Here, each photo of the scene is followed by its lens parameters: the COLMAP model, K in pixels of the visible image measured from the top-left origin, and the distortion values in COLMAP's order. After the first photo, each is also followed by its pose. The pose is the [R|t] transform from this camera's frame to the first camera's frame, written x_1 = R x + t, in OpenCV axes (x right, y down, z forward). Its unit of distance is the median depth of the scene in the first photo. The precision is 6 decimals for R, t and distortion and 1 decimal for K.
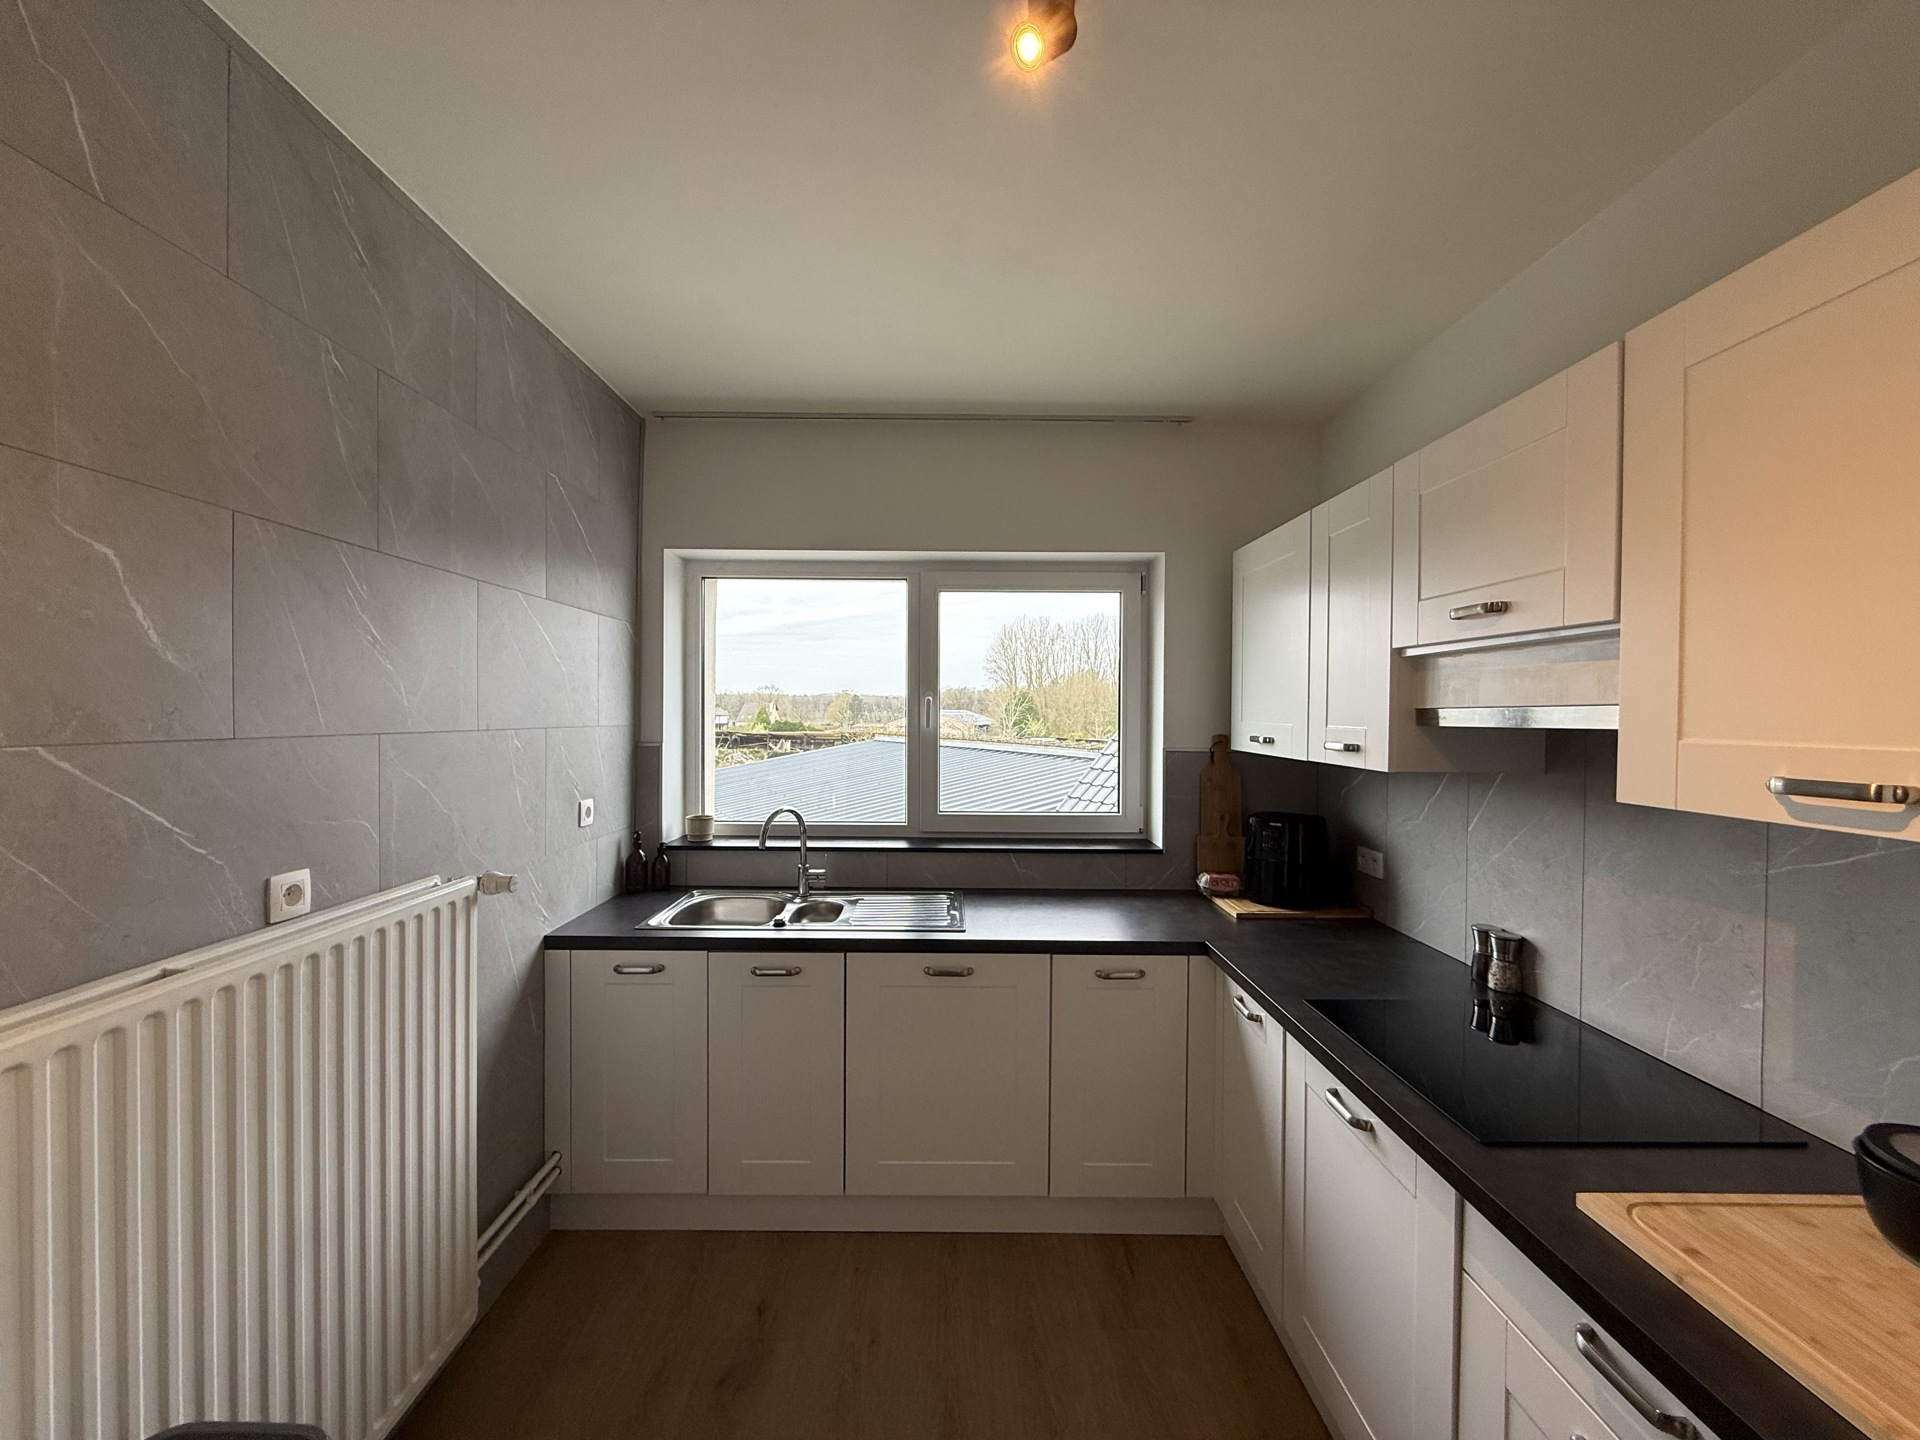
lens RADIAL K [[761.4, 0, 953.6], [0, 761.4, 719.7], [0, 0, 1]] dist [-0.000183, -0.000038]
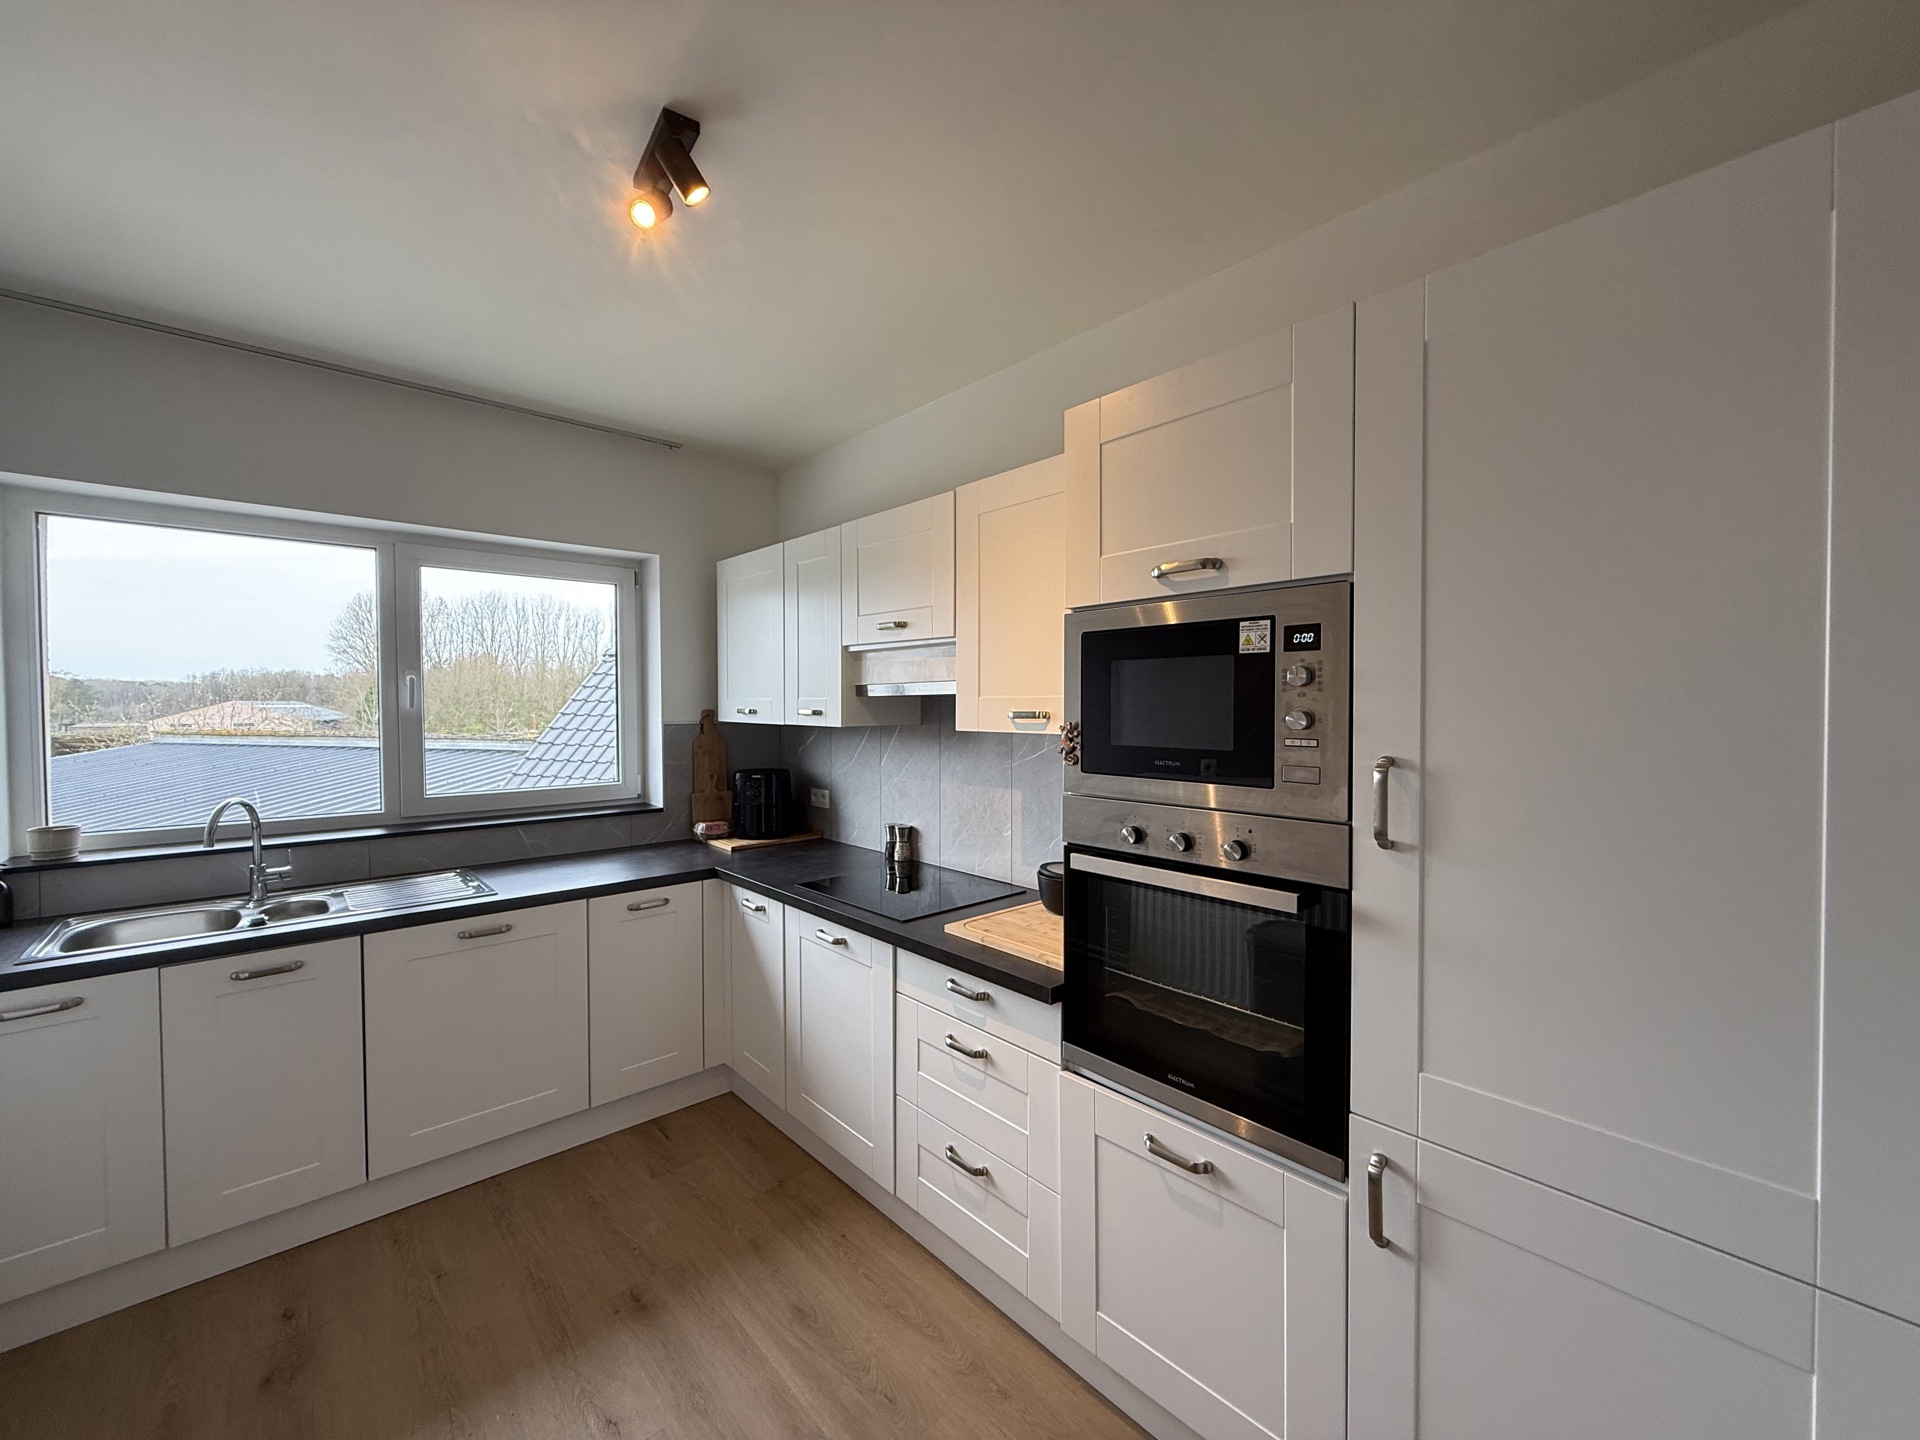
lens RADIAL K [[761.4, 0, 953.6], [0, 761.4, 719.7], [0, 0, 1]] dist [-0.000183, -0.000038]
pose [[0.747247, -0.024093, 0.664110, -0.219802], [0.014456, 0.999695, 0.020002, 0.022187], [-0.664390, -0.005346, 0.747367, -0.232605]]
